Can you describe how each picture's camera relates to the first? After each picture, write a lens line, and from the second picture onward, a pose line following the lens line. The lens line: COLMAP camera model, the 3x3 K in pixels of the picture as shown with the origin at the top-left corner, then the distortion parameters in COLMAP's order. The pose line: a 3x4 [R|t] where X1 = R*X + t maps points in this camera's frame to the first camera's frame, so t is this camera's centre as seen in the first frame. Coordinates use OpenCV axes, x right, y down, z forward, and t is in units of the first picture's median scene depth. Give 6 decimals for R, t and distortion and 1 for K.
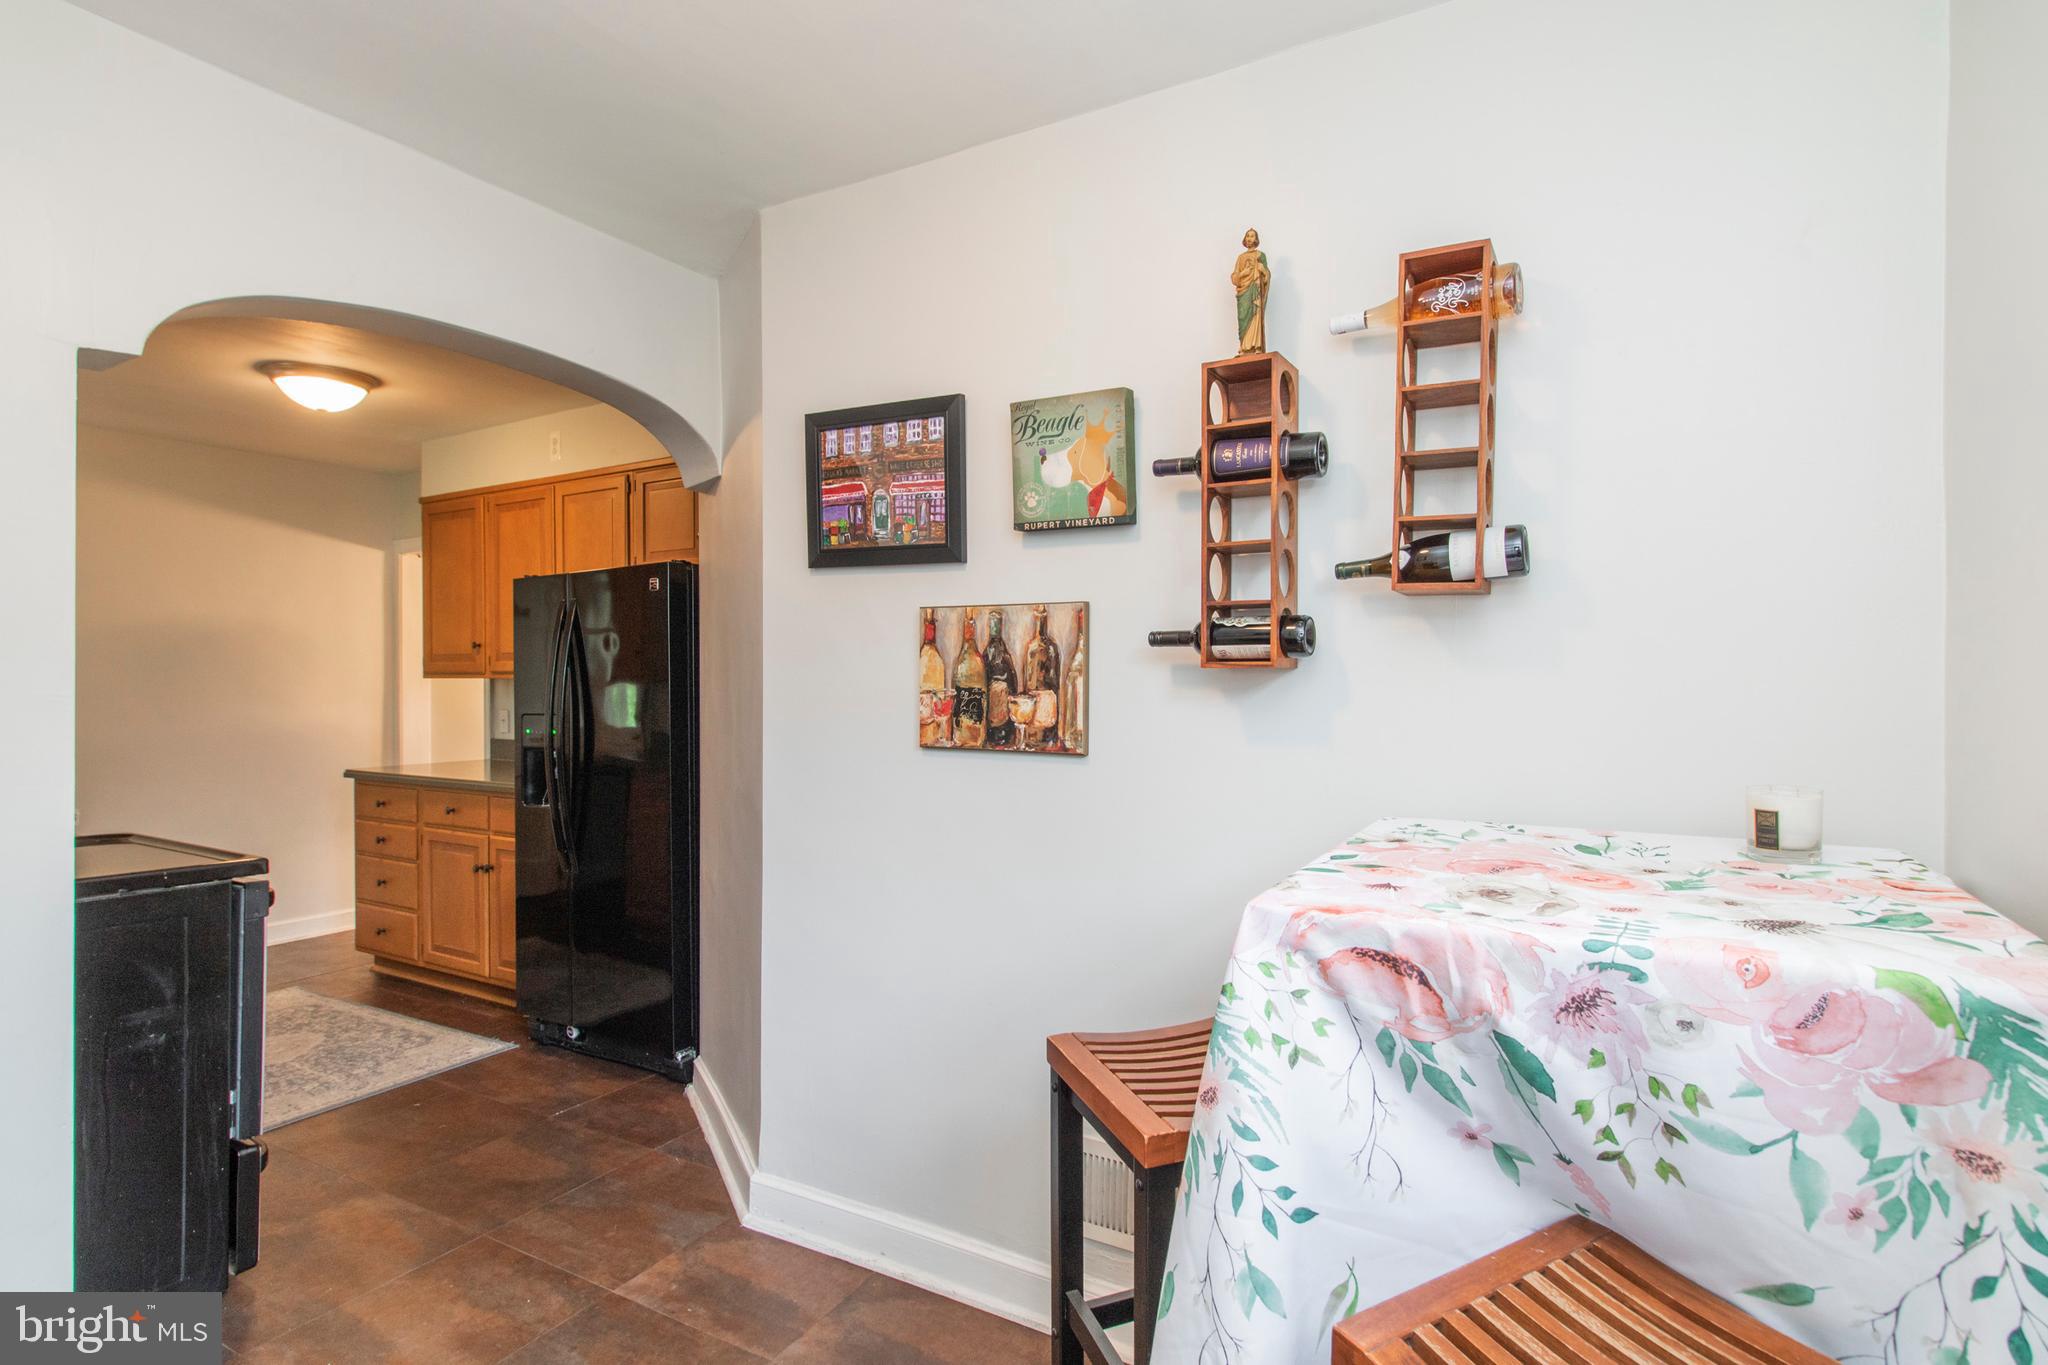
lens RADIAL K [[964.1, 0, 1028.1], [0, 964.1, 693.6], [0, 0, 1]] dist [-0.004915, -0.000429]
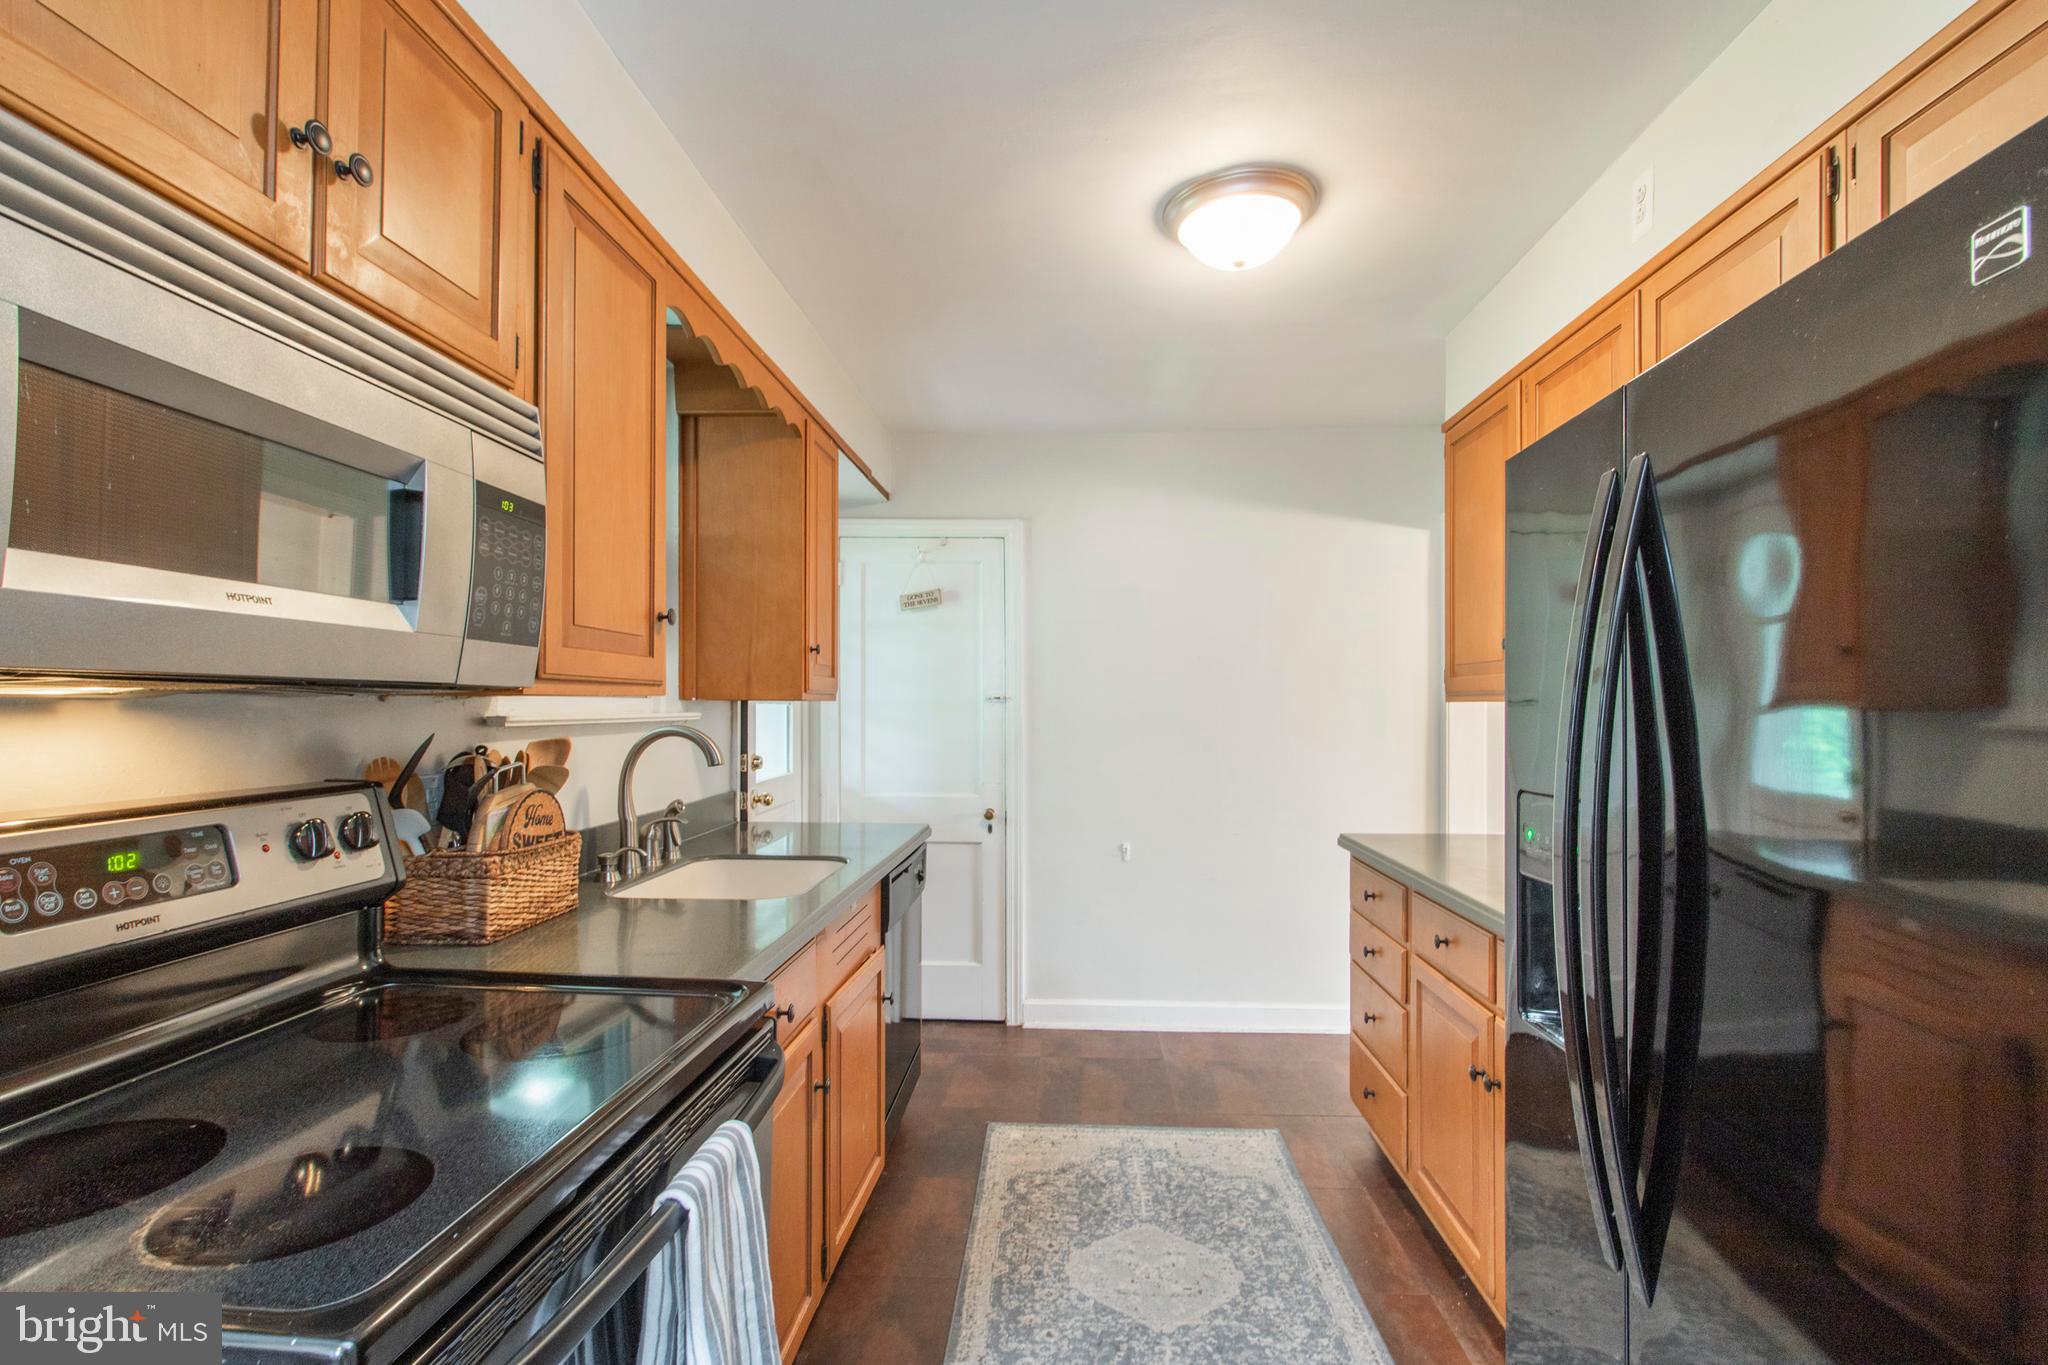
lens RADIAL K [[964.1, 0, 1029.8], [0, 964.1, 702.5], [0, 0, 1]] dist [-0.004915, -0.000429]
pose [[0.470525, -0.006987, -0.882359, -0.221389], [-0.003925, 0.999942, -0.010011, -0.008481], [0.882378, 0.008173, 0.470471, 0.522083]]
